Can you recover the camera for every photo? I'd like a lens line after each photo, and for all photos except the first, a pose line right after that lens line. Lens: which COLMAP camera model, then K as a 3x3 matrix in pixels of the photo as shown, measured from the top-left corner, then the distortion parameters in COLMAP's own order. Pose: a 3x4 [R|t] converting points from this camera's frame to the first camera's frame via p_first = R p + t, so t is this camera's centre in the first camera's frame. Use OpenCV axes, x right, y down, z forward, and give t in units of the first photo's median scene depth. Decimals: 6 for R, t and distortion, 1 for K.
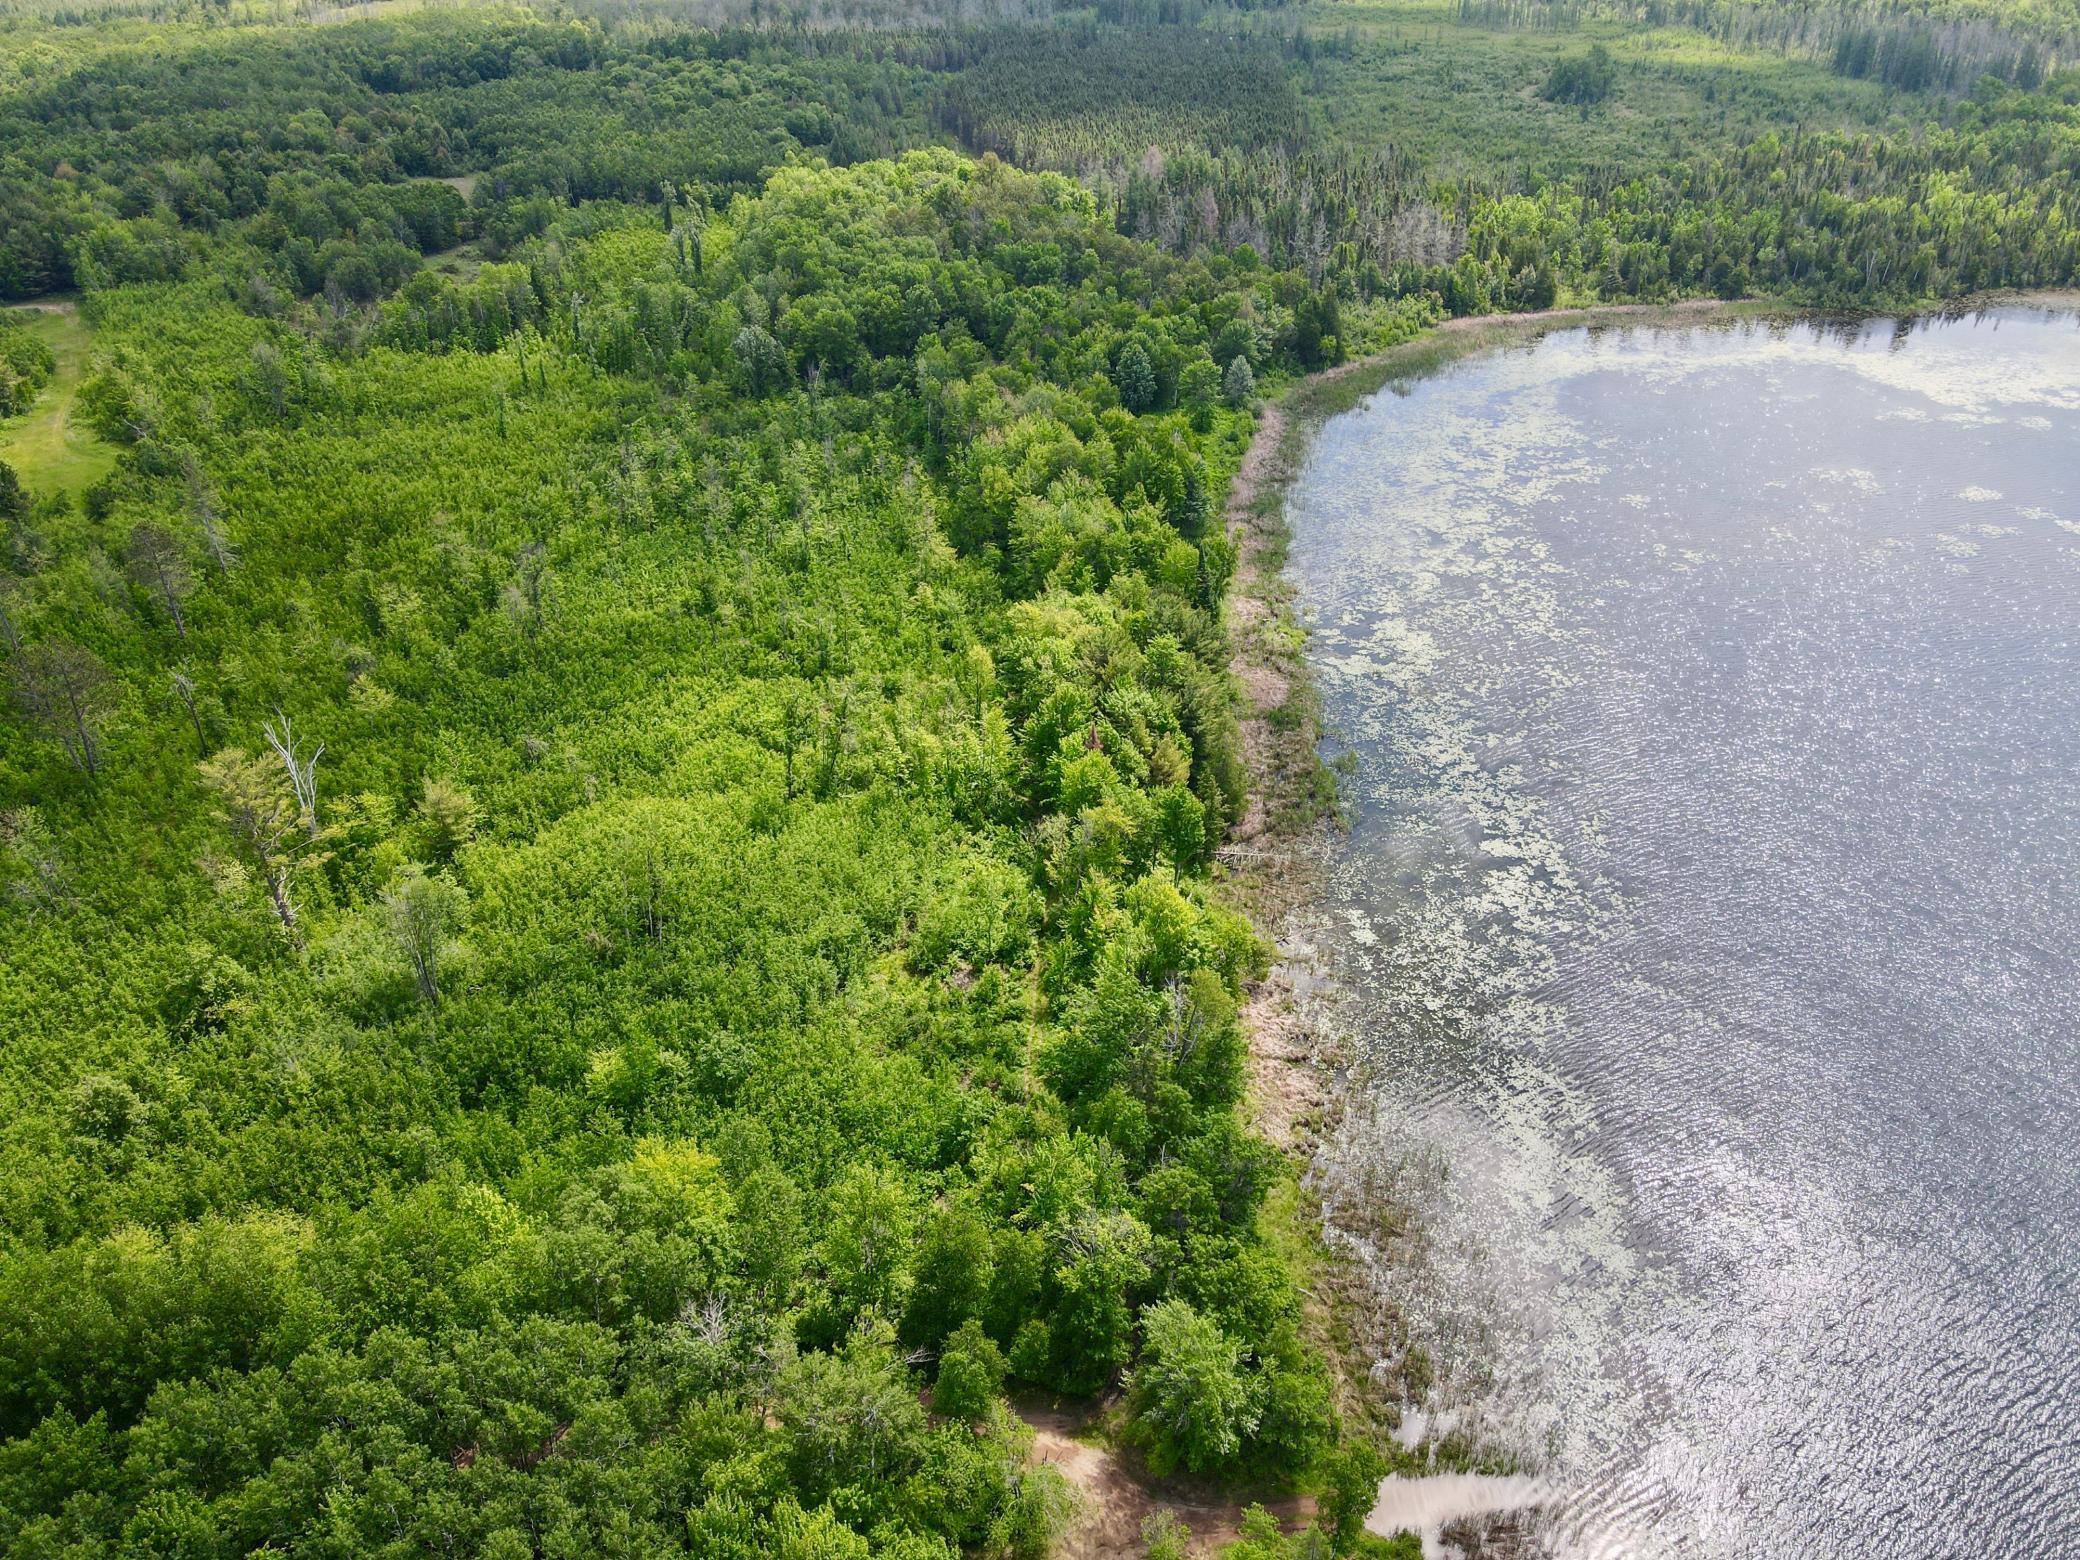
lens RADIAL K [[1526.7, 0, 1044.4], [0, 1526.7, 773.4], [0, 0, 1]] dist [0.010786, 0.008658]
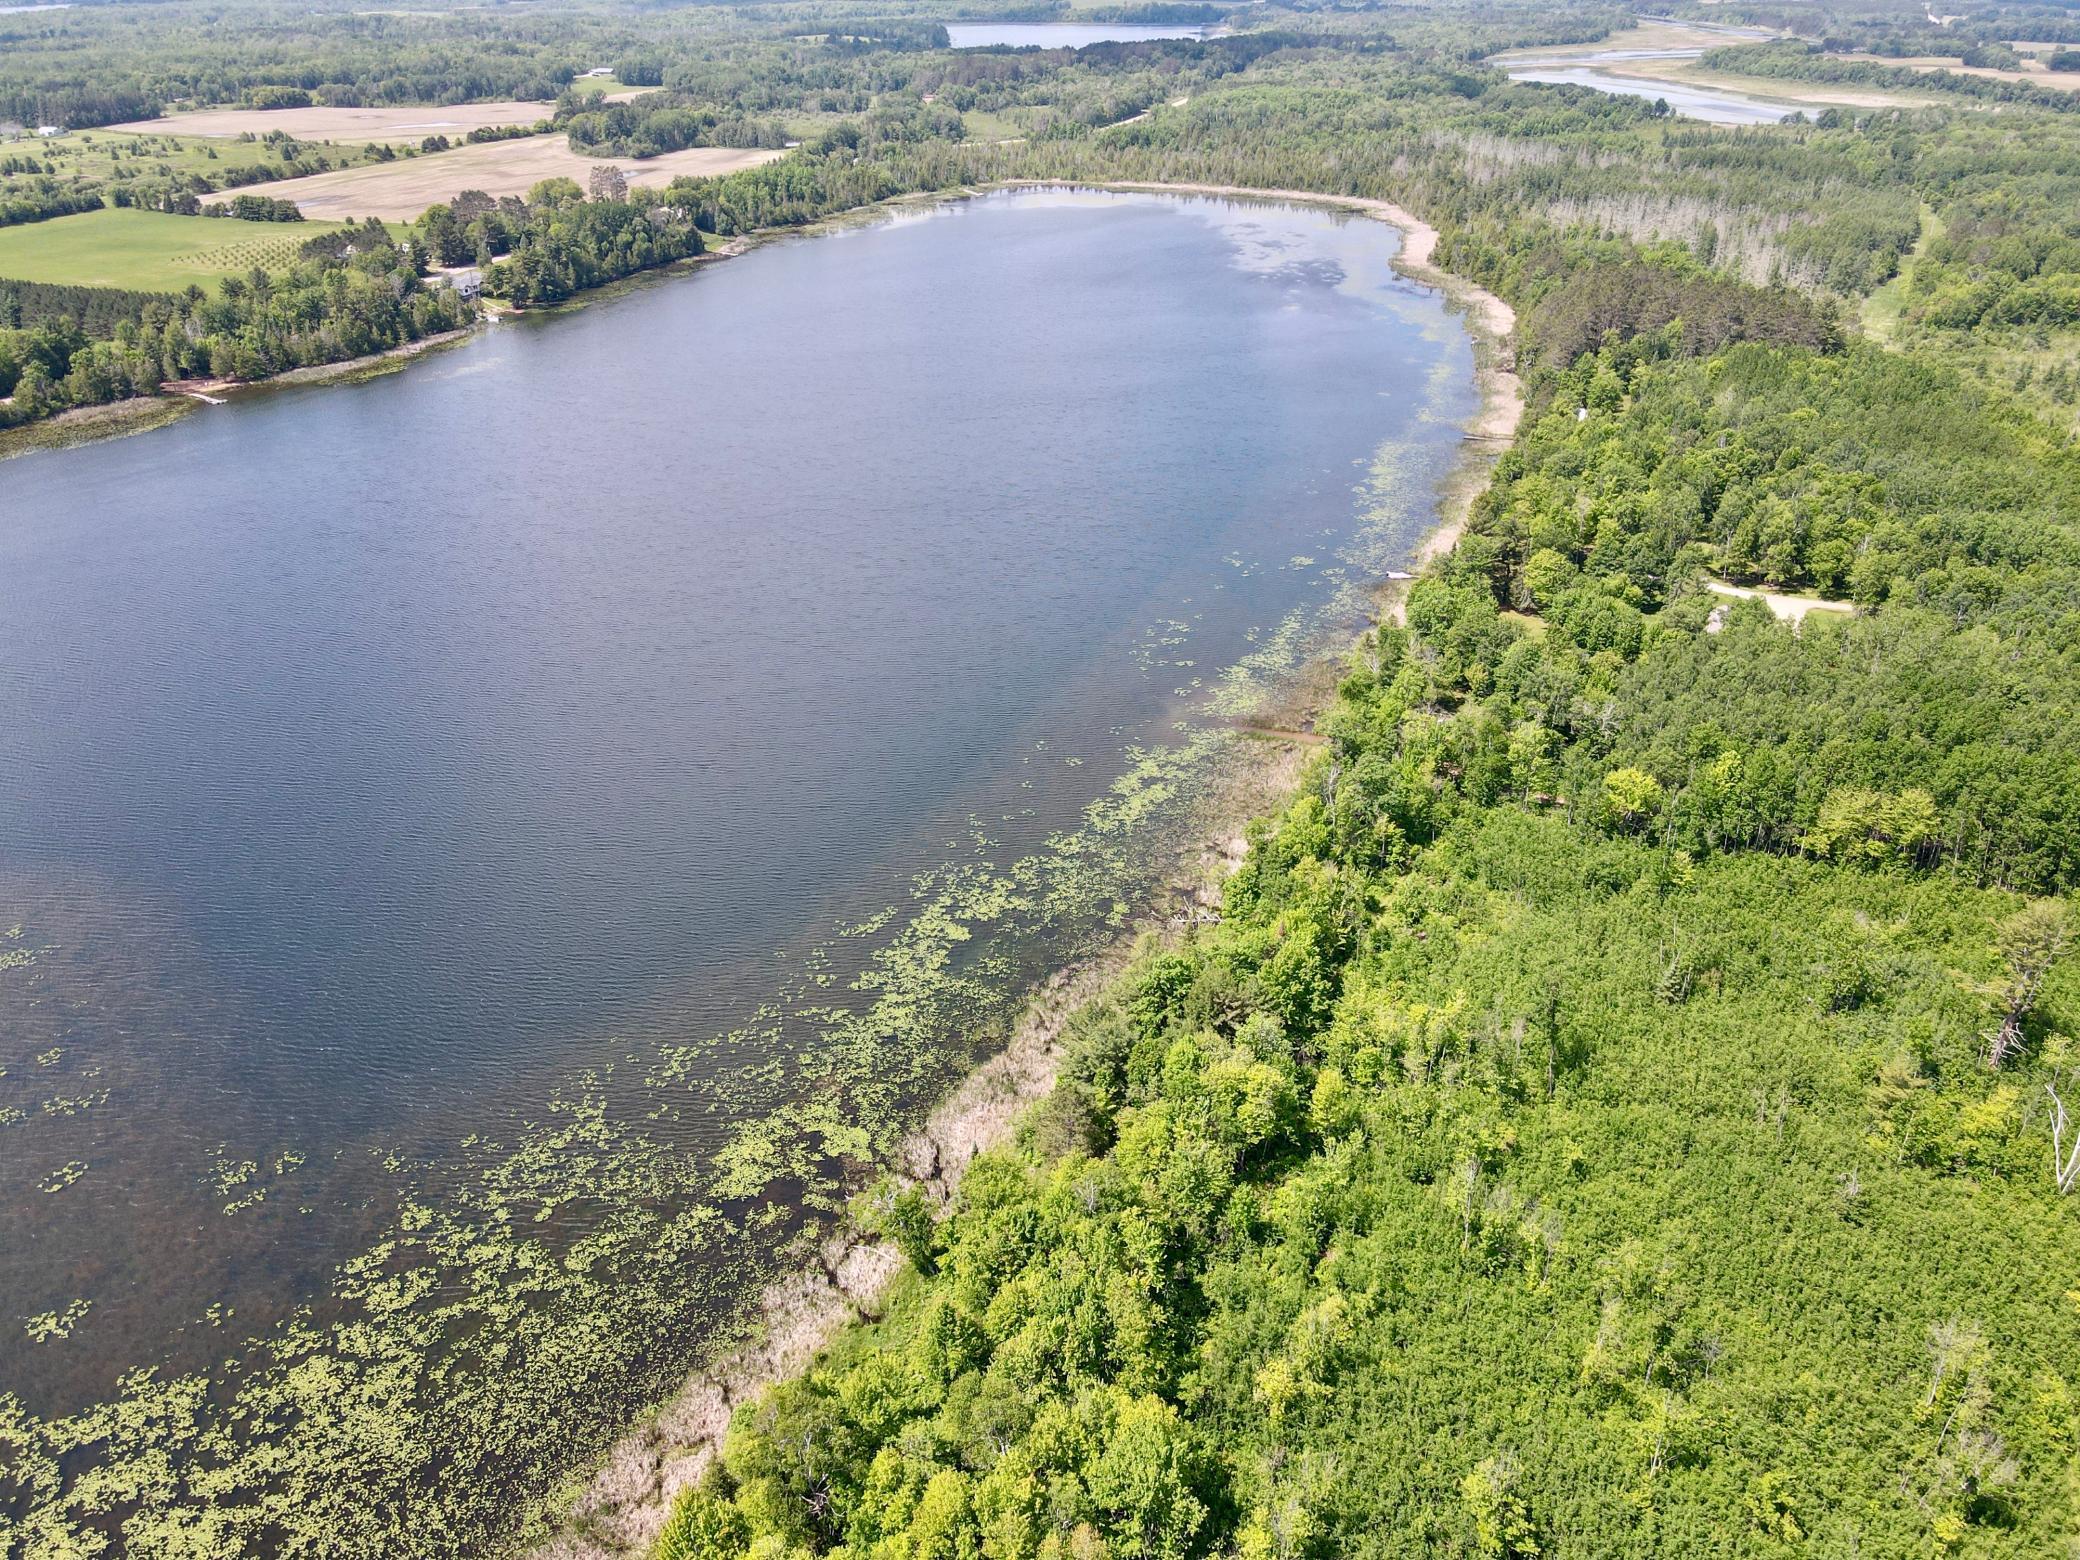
lens RADIAL K [[1526.7, 0, 1036.6], [0, 1526.7, 778.5], [0, 0, 1]] dist [0.010786, 0.008658]
pose [[-0.896953, -0.207909, 0.390191, -0.119496], [0.244280, 0.502550, 0.829320, -0.570253], [-0.368514, 0.839177, -0.399975, 0.764318]]
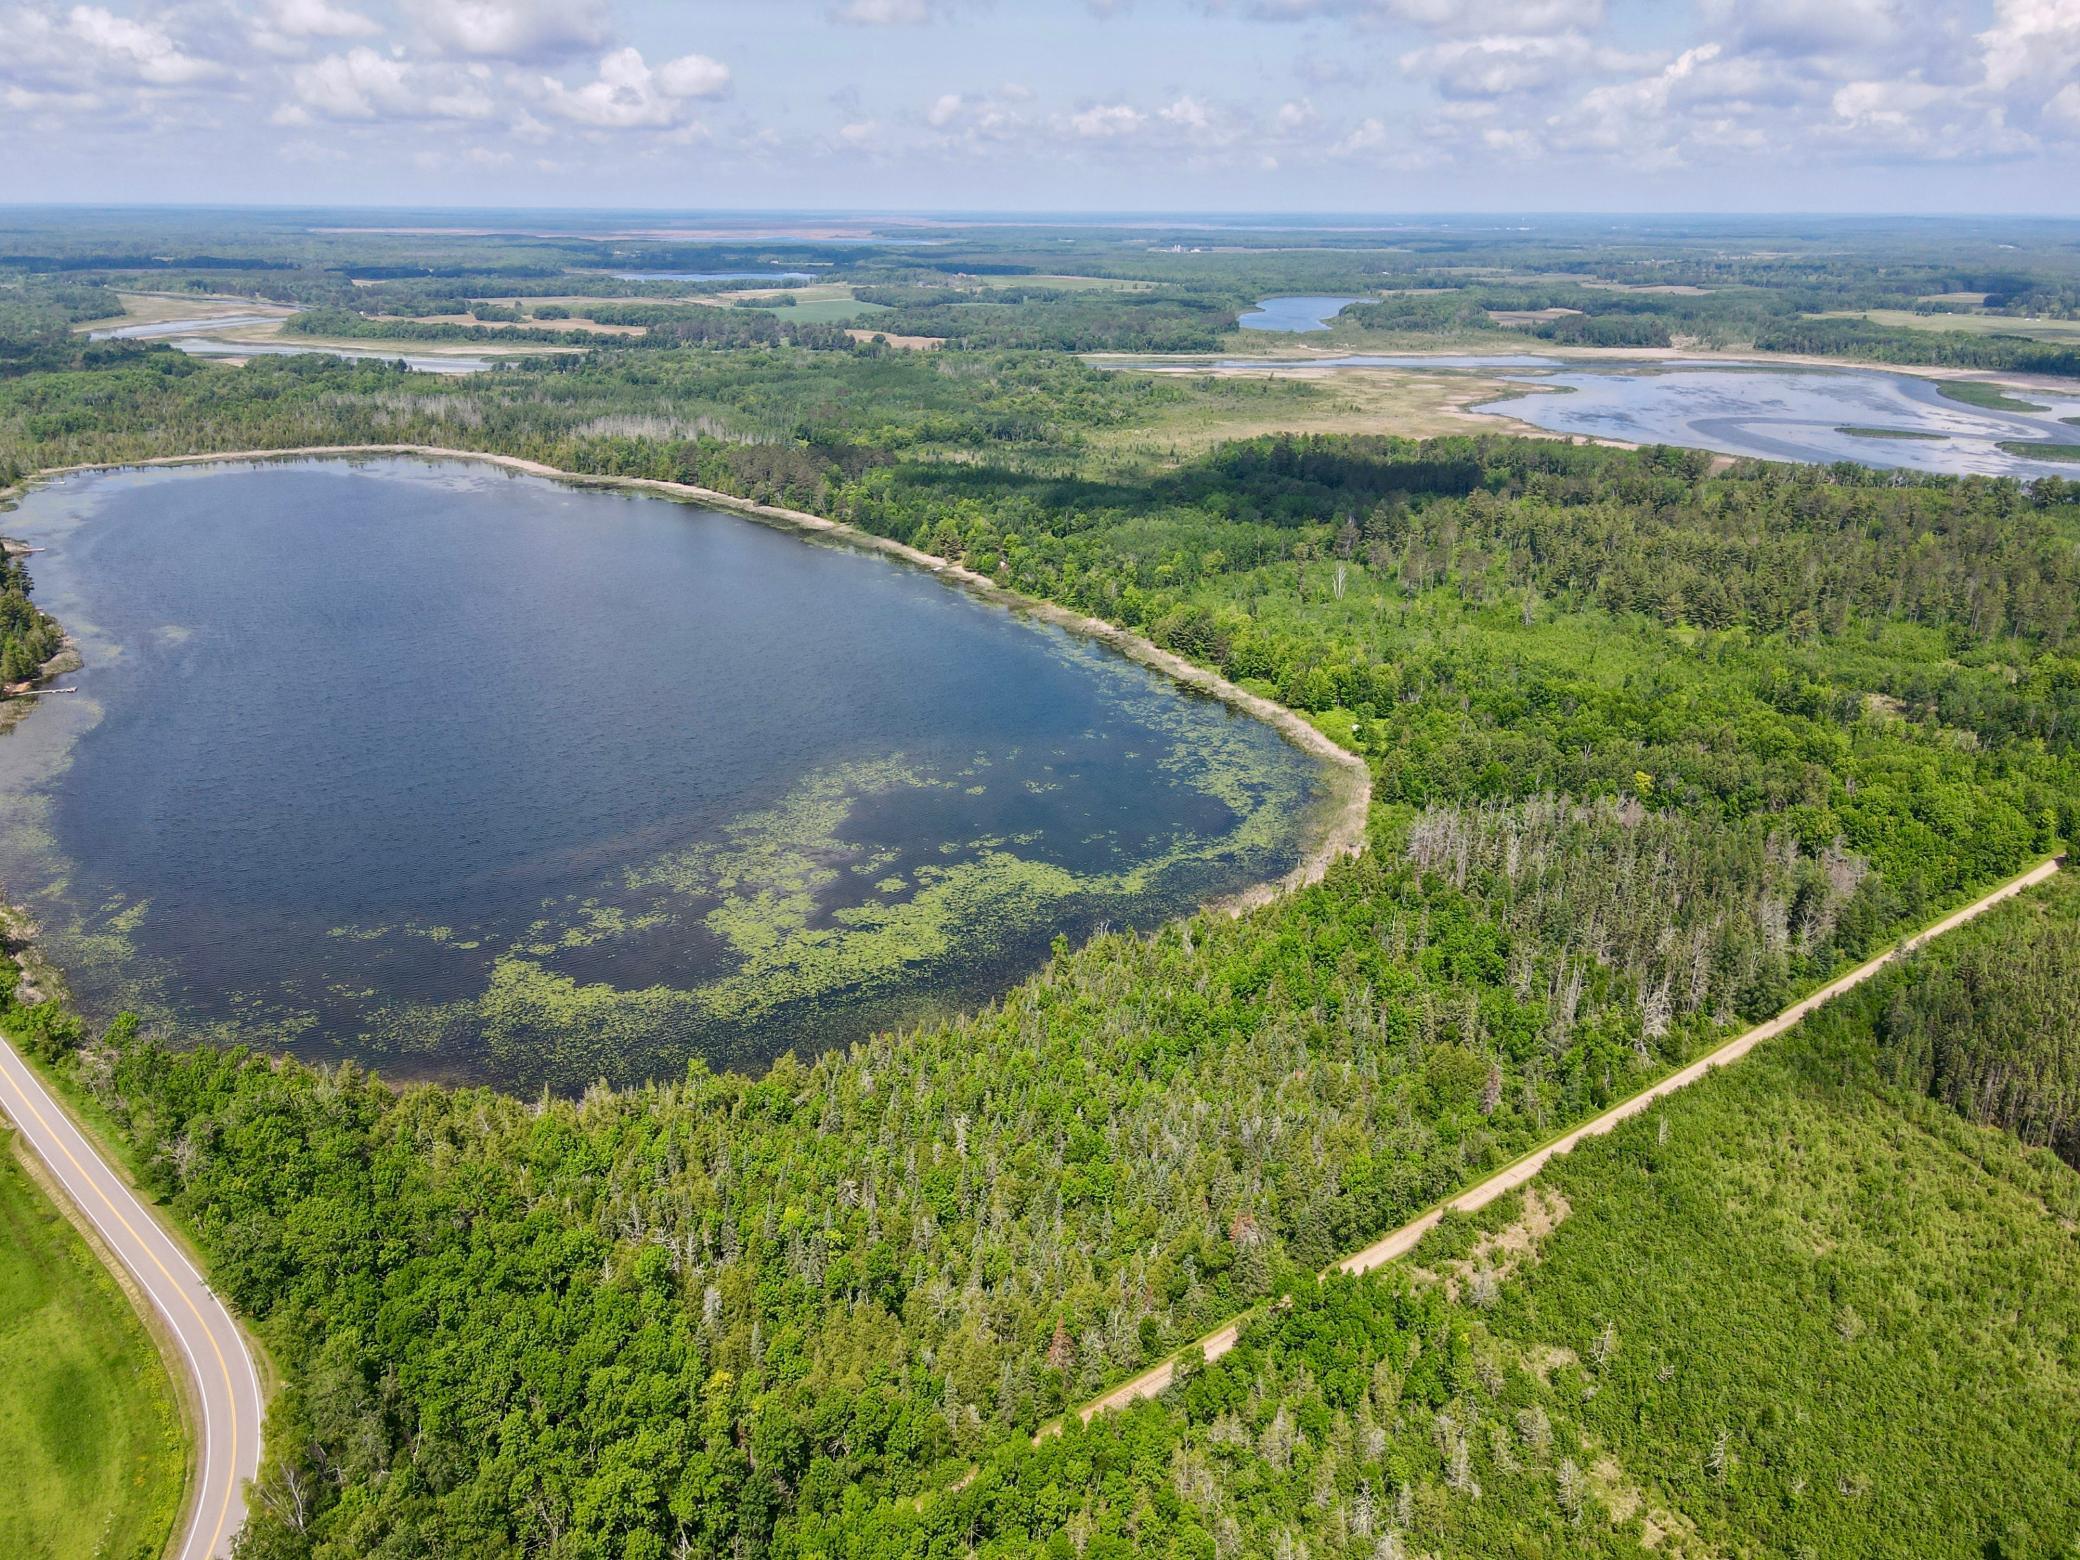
lens RADIAL K [[1526.7, 0, 1043.0], [0, 1526.7, 779.8], [0, 0, 1]] dist [0.010786, 0.008658]
pose [[-0.850833, 0.185131, -0.491742, 1.173445], [-0.287603, 0.619141, 0.730718, -1.250522], [0.439736, 0.763146, -0.473541, 1.550452]]
